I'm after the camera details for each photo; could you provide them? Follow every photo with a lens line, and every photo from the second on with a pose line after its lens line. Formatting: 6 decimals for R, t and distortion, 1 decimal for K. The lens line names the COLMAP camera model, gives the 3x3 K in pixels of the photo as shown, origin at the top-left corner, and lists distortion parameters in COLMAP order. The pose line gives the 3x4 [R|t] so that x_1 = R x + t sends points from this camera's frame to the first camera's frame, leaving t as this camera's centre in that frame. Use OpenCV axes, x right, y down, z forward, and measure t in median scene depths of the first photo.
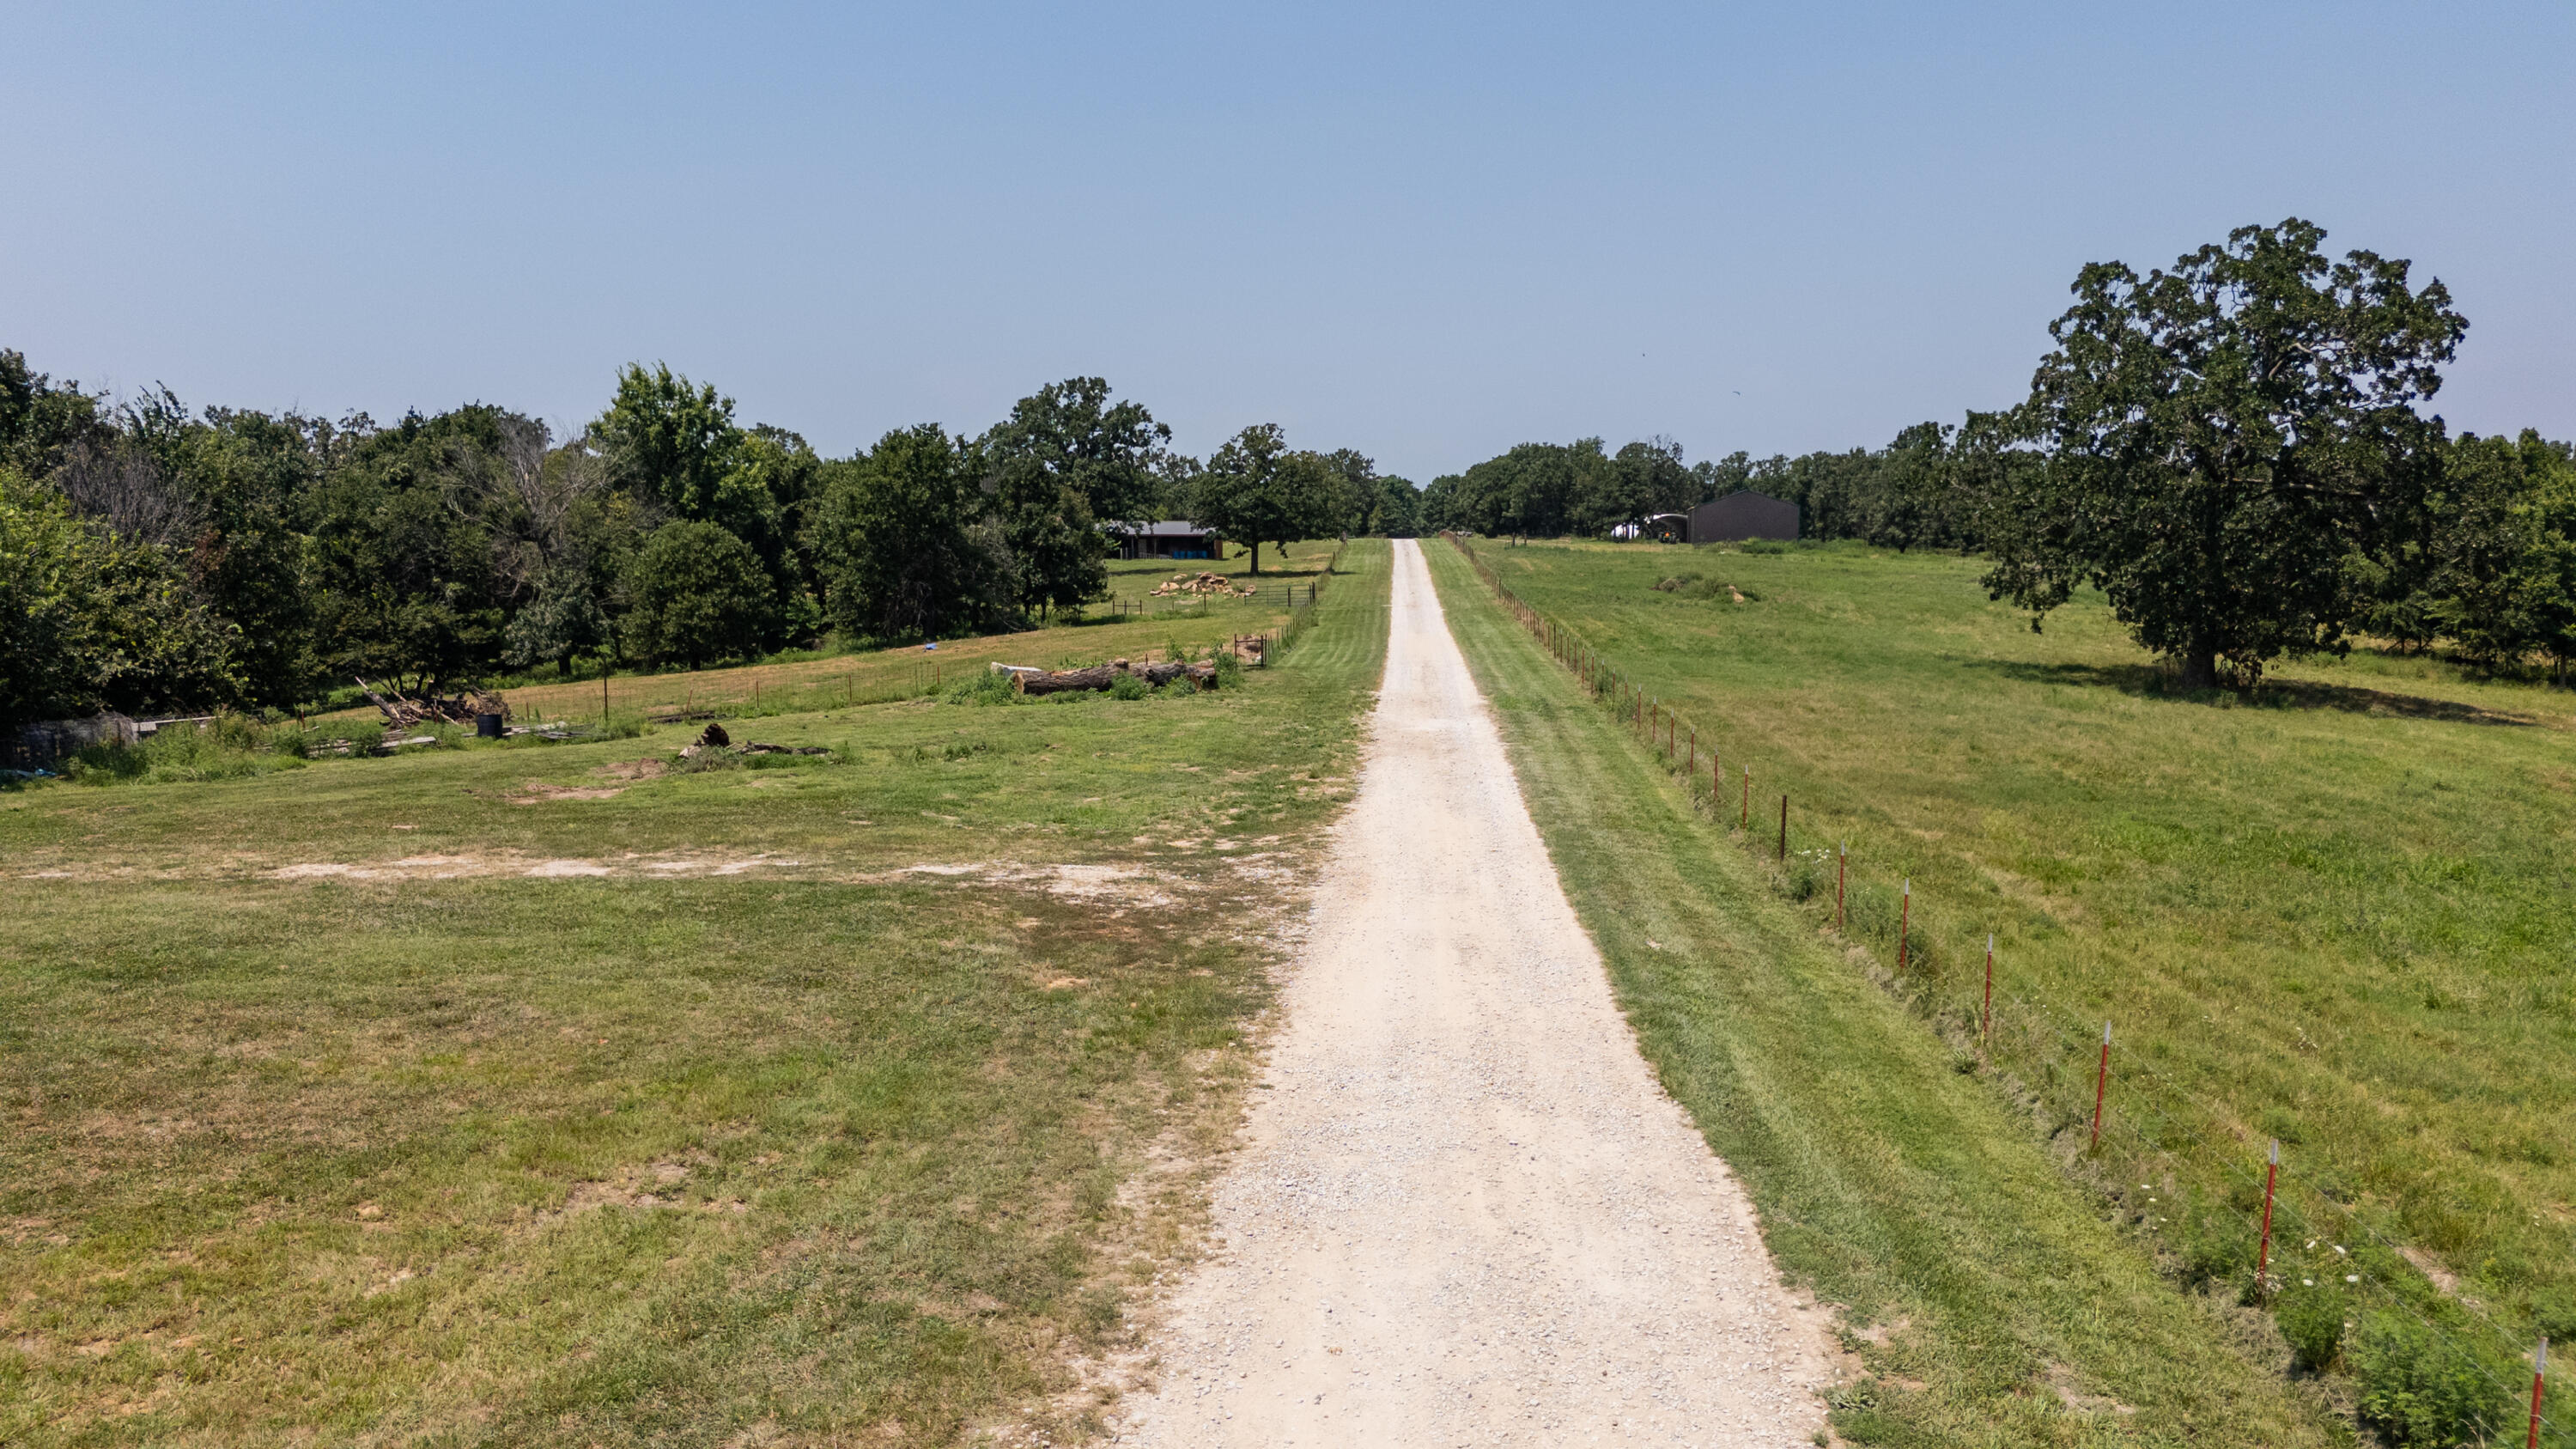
lens RADIAL K [[1889.5, 0, 1302.0], [0, 1889.5, 736.5], [0, 0, 1]] dist [0.077921, -0.080862]
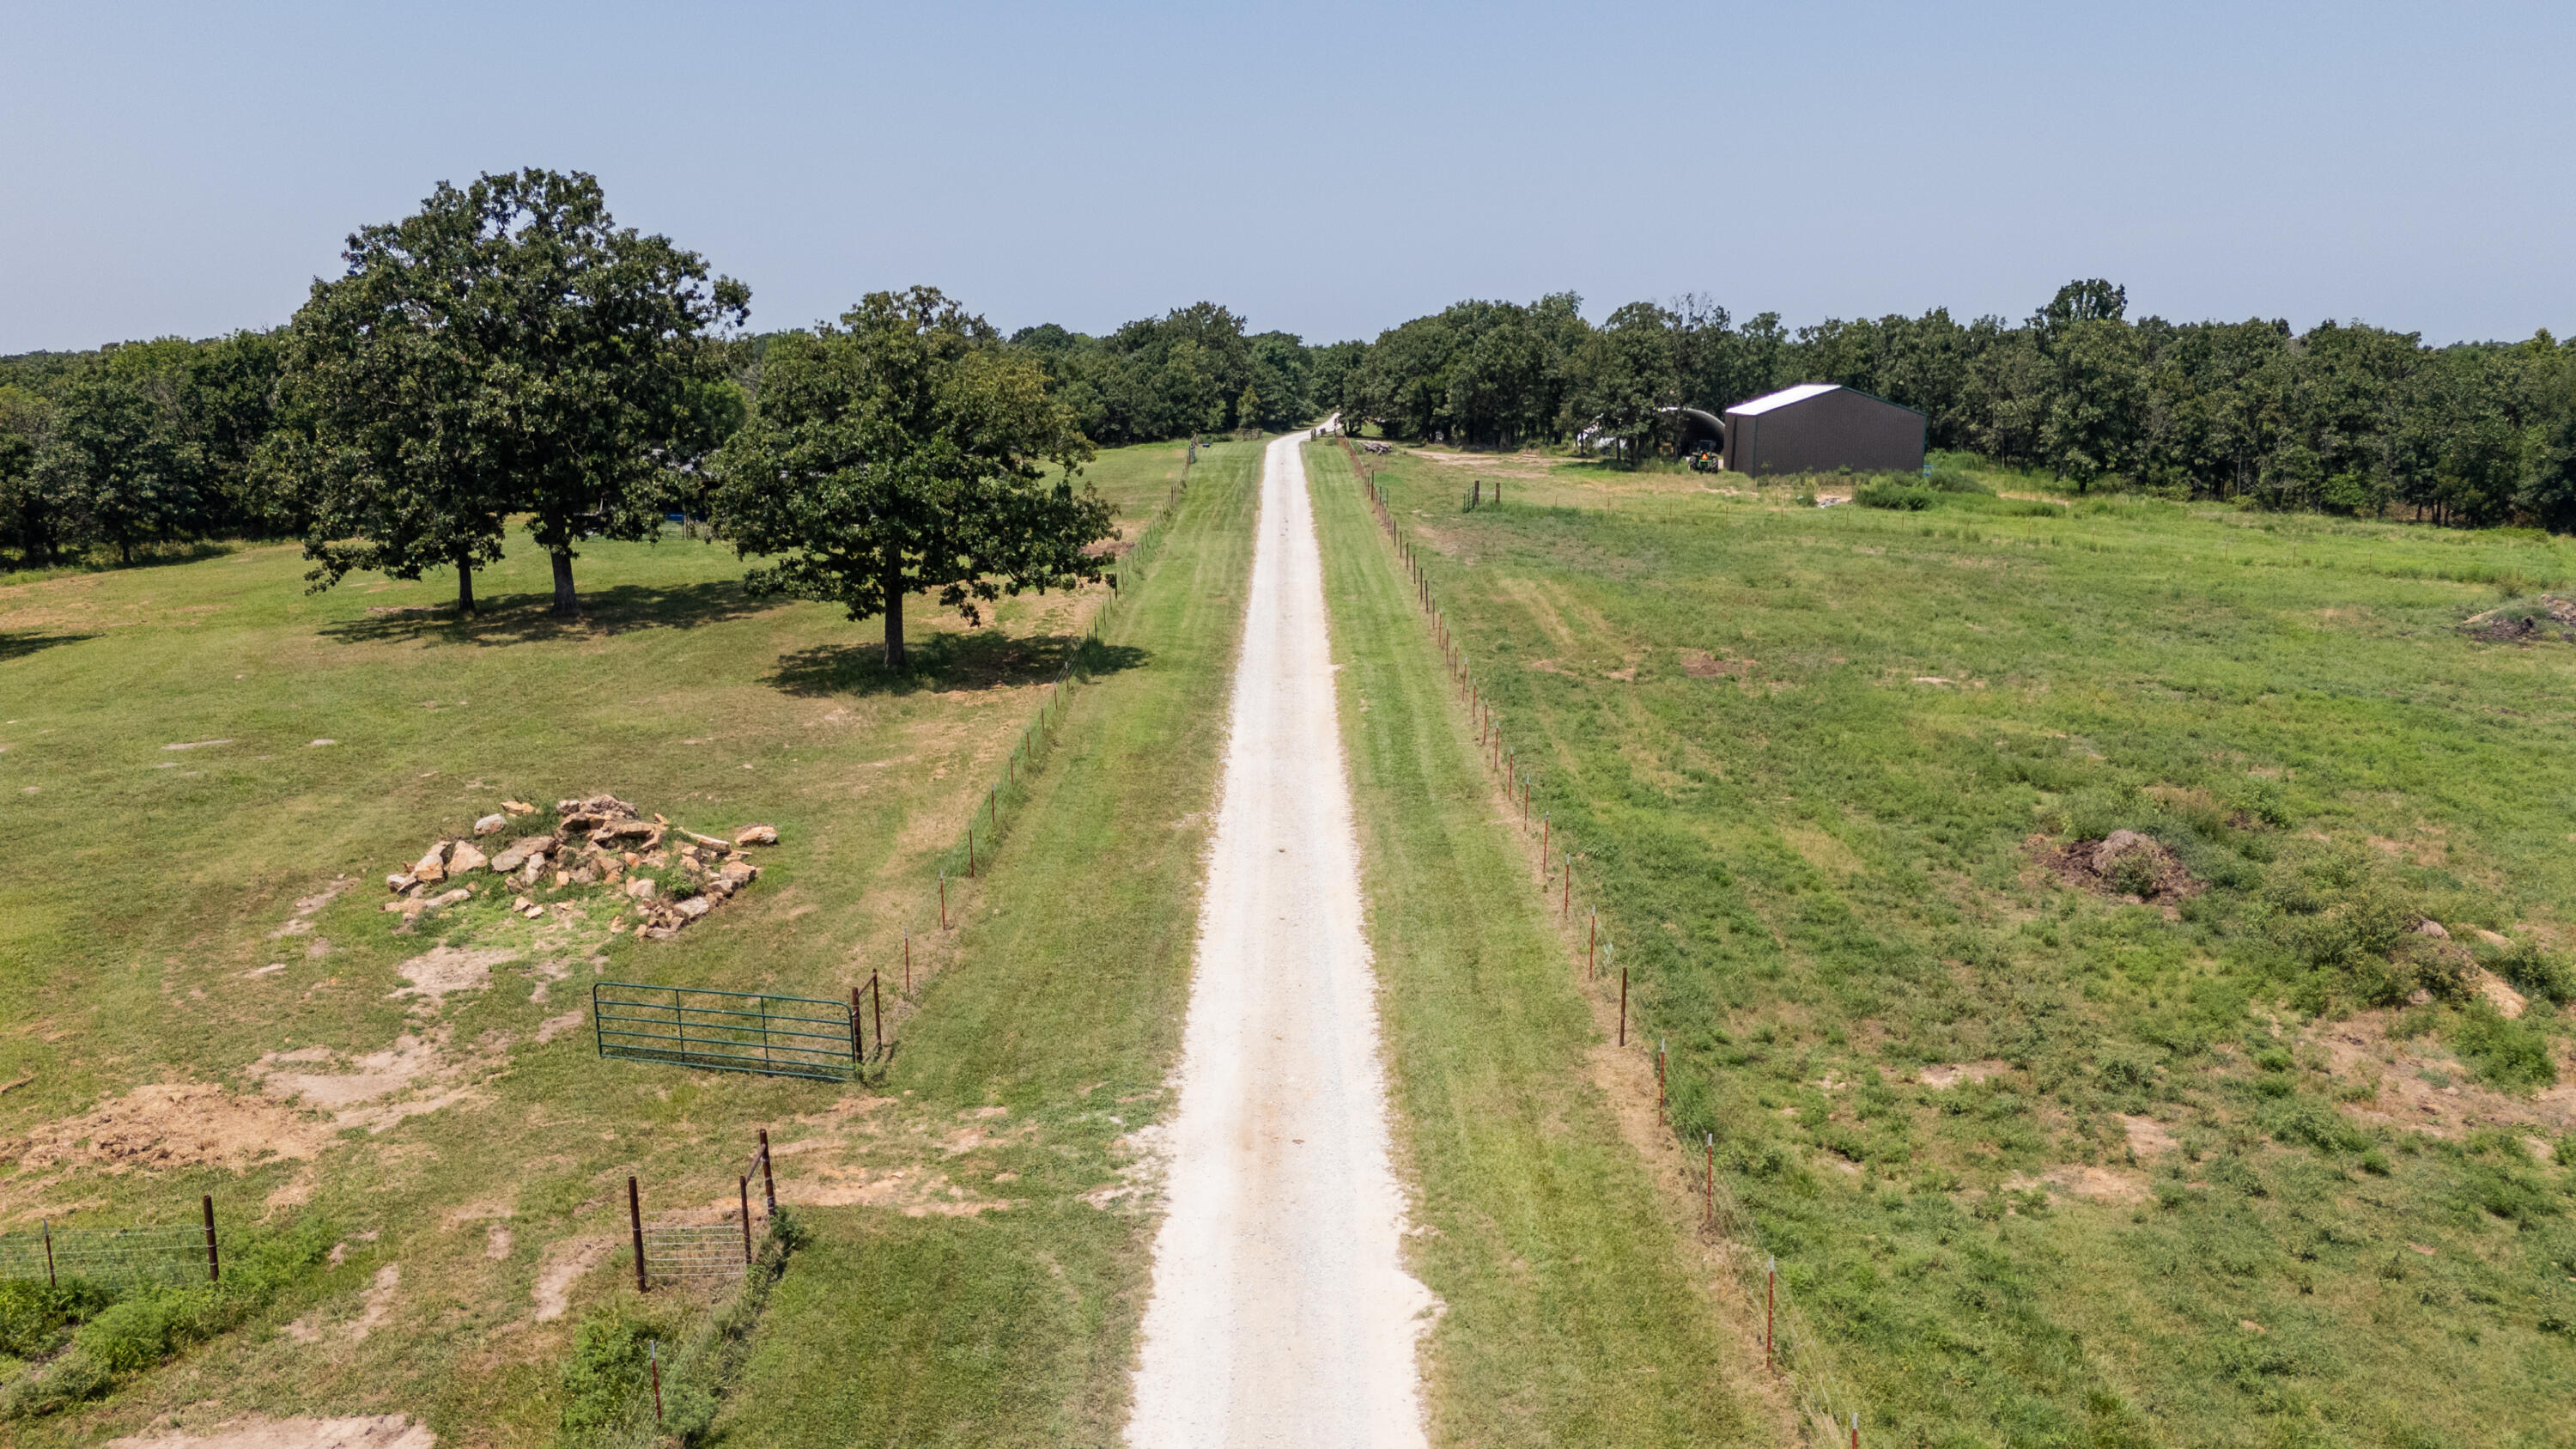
lens RADIAL K [[1889.5, 0, 1277.2], [0, 1889.5, 706.8], [0, 0, 1]] dist [0.077921, -0.080862]
pose [[0.999052, -0.002883, 0.043428, 0.022274], [-0.000116, 0.997623, 0.068910, -0.059295], [-0.043524, -0.068850, 0.996677, 0.333158]]
